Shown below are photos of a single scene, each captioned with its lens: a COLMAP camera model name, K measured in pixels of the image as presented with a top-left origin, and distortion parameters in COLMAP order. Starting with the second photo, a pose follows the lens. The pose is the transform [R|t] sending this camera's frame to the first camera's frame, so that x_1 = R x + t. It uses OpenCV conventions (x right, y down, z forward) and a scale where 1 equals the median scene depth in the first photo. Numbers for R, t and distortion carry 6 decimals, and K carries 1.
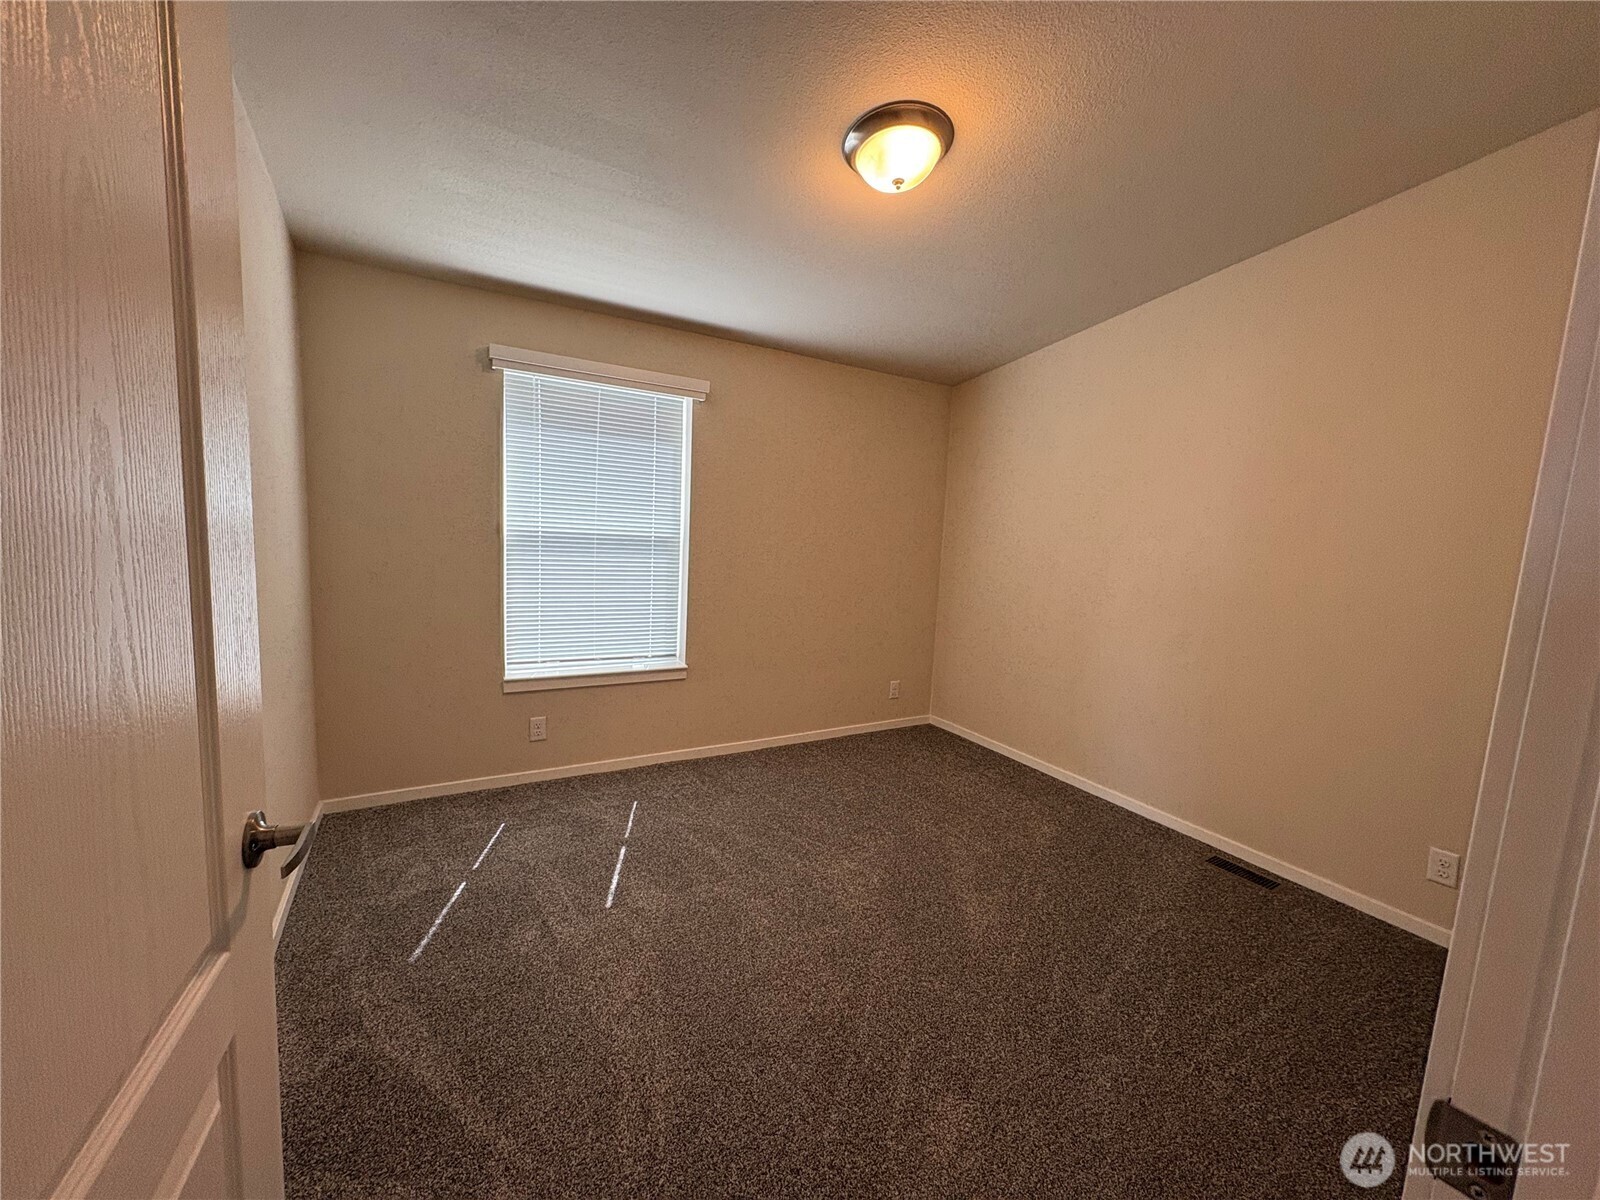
lens RADIAL K [[636.0, 0, 802.1], [0, 636.0, 598.6], [0, 0, 1]] dist [0.000361, 0.000495]
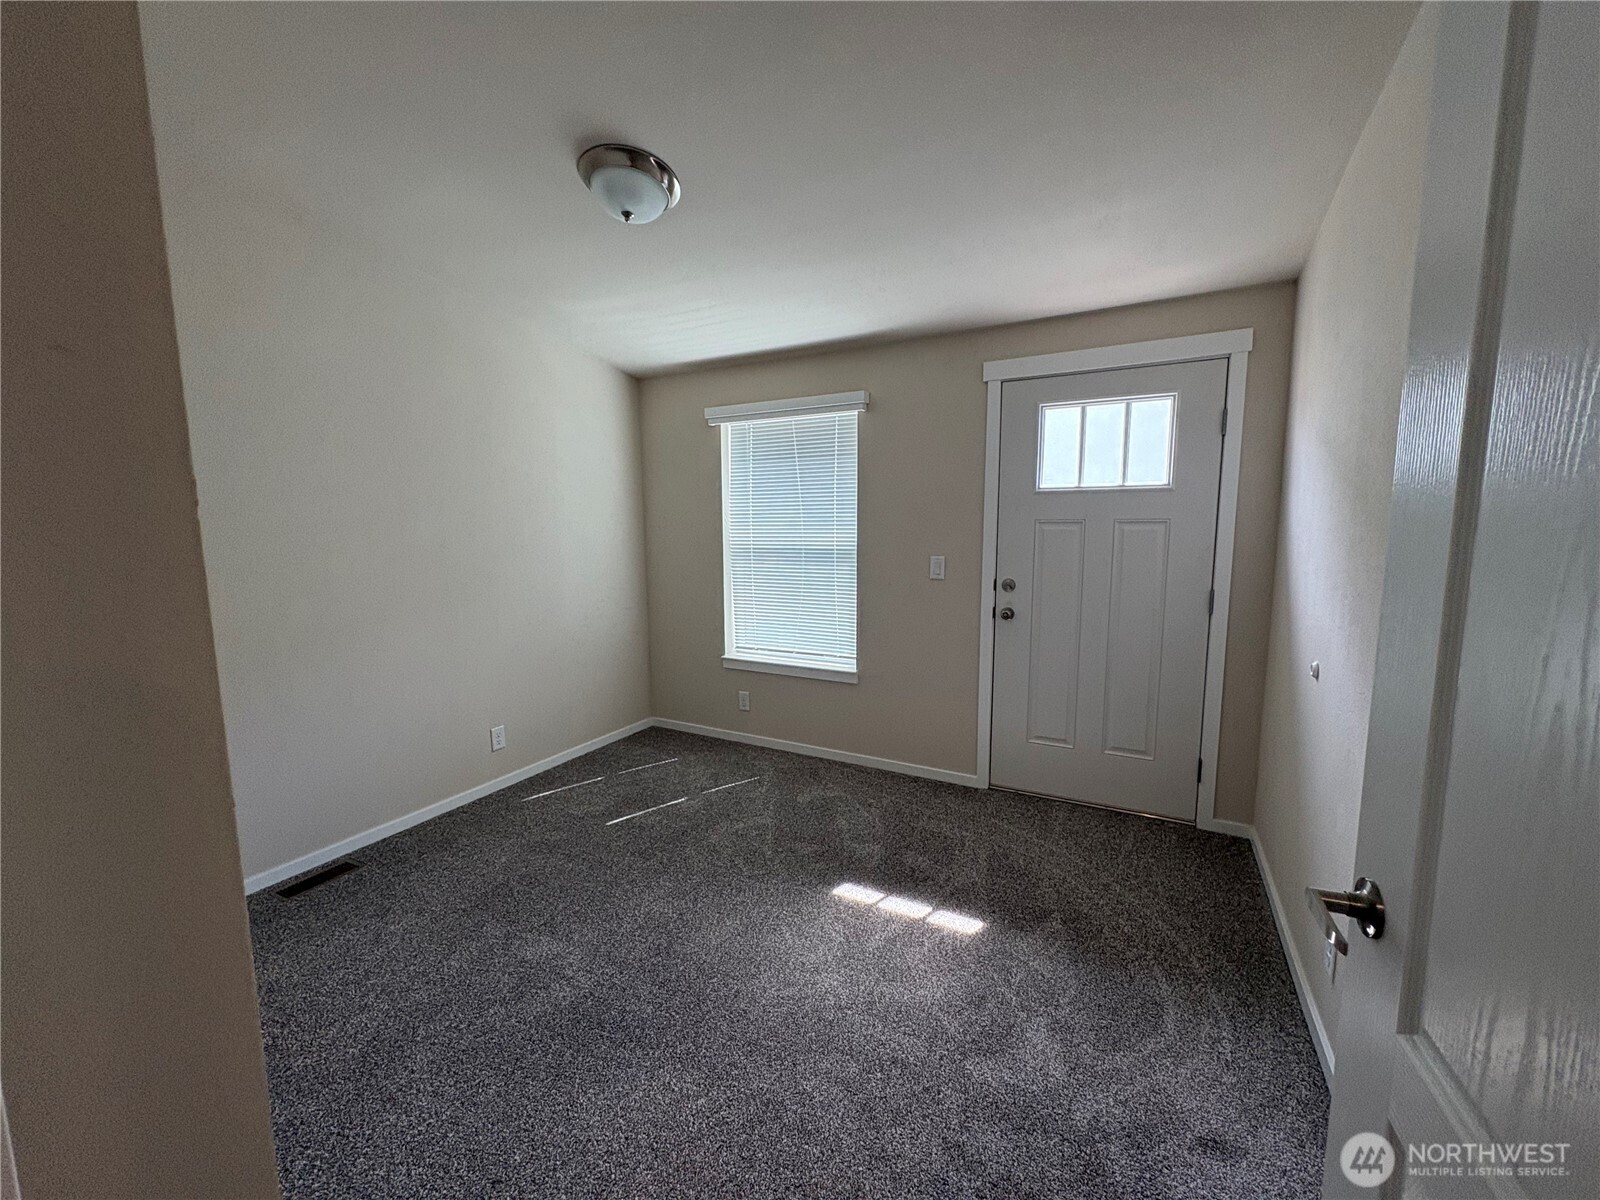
lens RADIAL K [[636.0, 0, 802.1], [0, 636.0, 598.6], [0, 0, 1]] dist [0.000361, 0.000495]
pose [[0.506710, 0.040711, -0.861155, 0.719971], [-0.067864, 0.997668, 0.007233, -0.014467], [0.859441, 0.054777, 0.508291, 0.444568]]
